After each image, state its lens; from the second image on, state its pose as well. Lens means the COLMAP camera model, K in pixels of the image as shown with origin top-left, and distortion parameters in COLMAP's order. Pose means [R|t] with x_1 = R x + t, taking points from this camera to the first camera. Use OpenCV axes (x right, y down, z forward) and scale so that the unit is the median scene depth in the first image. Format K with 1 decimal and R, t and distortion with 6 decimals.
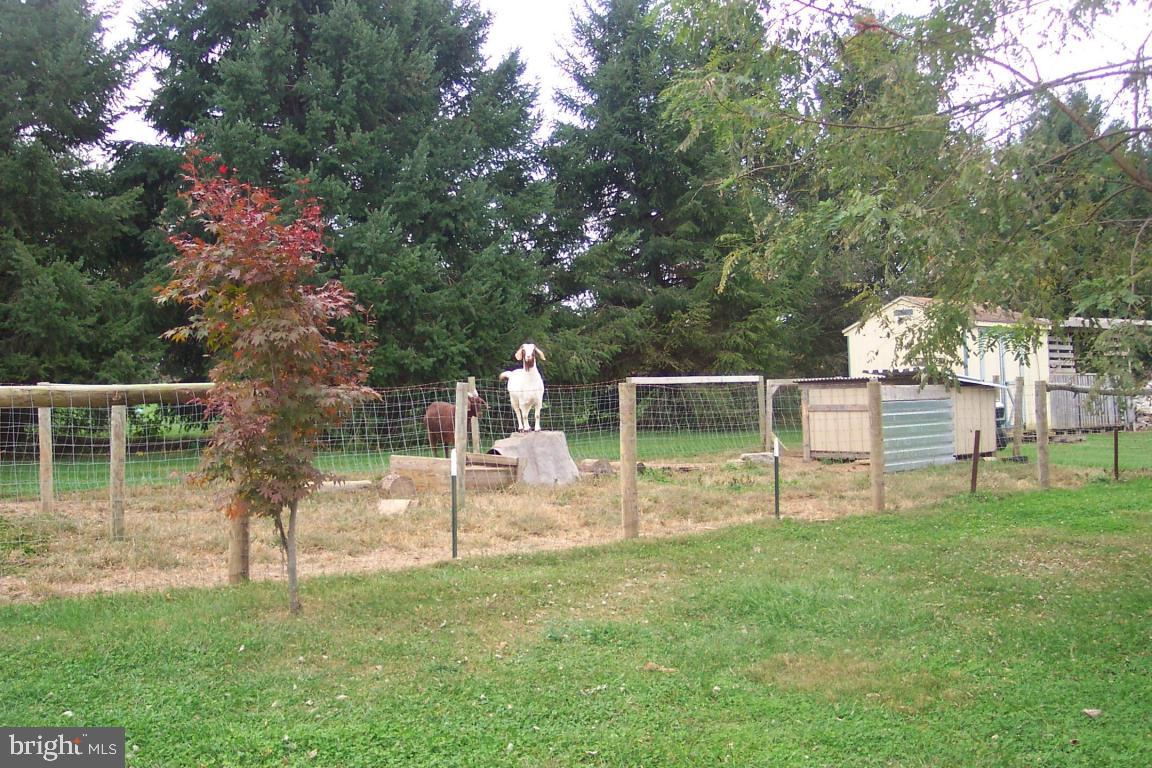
lens RADIAL K [[1248.2, 0, 561.5], [0, 1248.2, 384.2], [0, 0, 1]] dist [-0.156279, 0.270279]
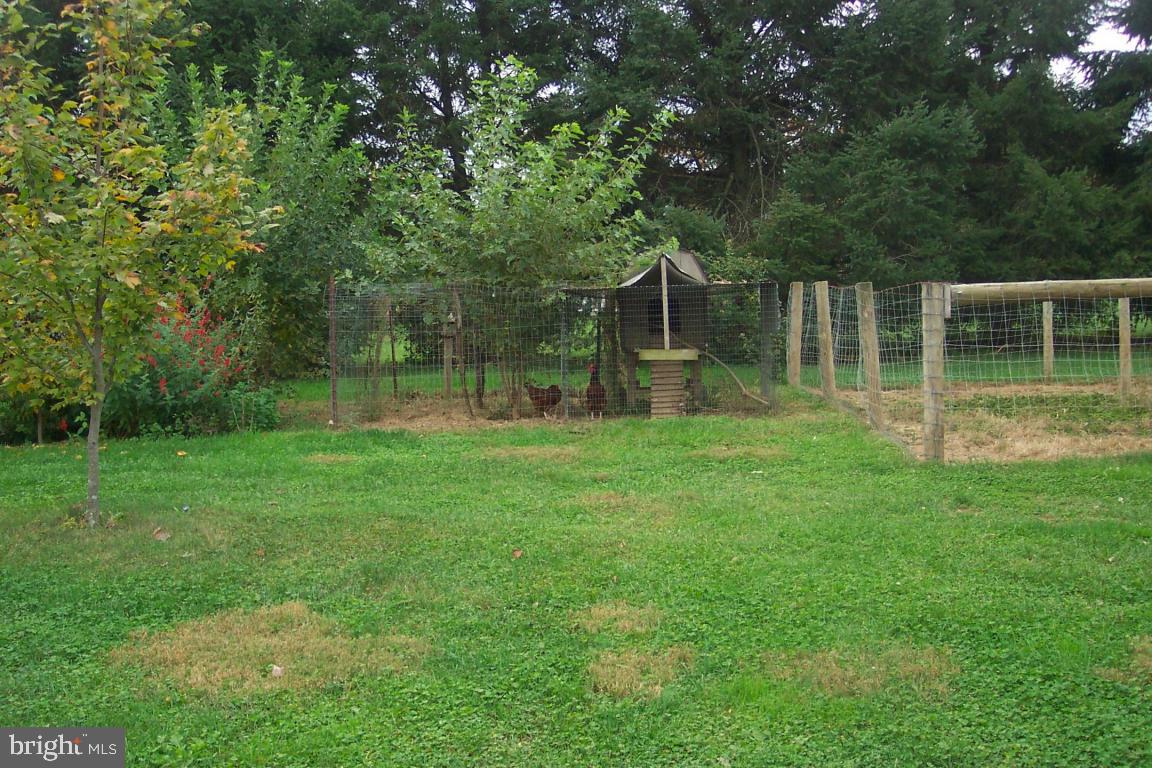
lens RADIAL K [[1248.2, 0, 561.5], [0, 1248.2, 384.2], [0, 0, 1]] dist [-0.156279, 0.270279]
pose [[0.786880, 0.024415, -0.616622, -0.087230], [0.021808, 0.997493, 0.067324, 0.006059], [0.616720, -0.066423, 0.784375, -0.152847]]
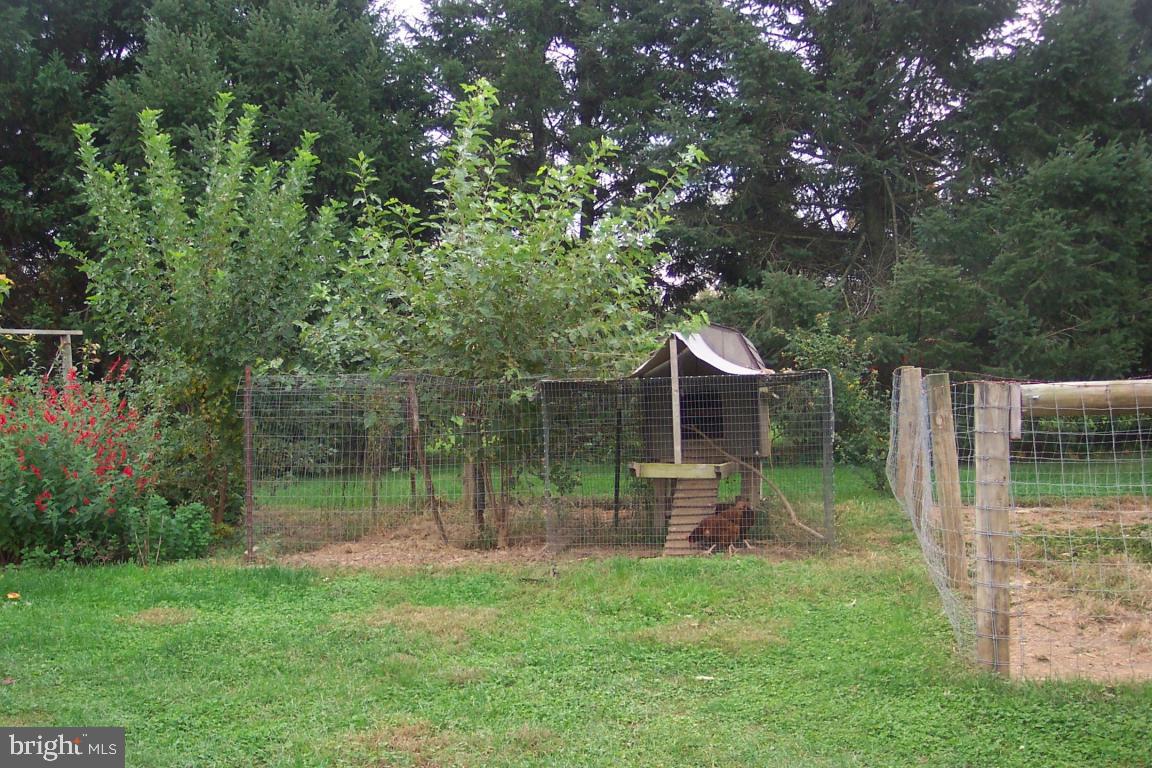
lens RADIAL K [[1248.2, 0, 561.5], [0, 1248.2, 384.2], [0, 0, 1]] dist [-0.156279, 0.270279]
pose [[0.669274, -0.011253, -0.742930, -0.120915], [0.023067, 0.999718, 0.005637, -0.001644], [0.742657, -0.020910, 0.669345, 0.049967]]
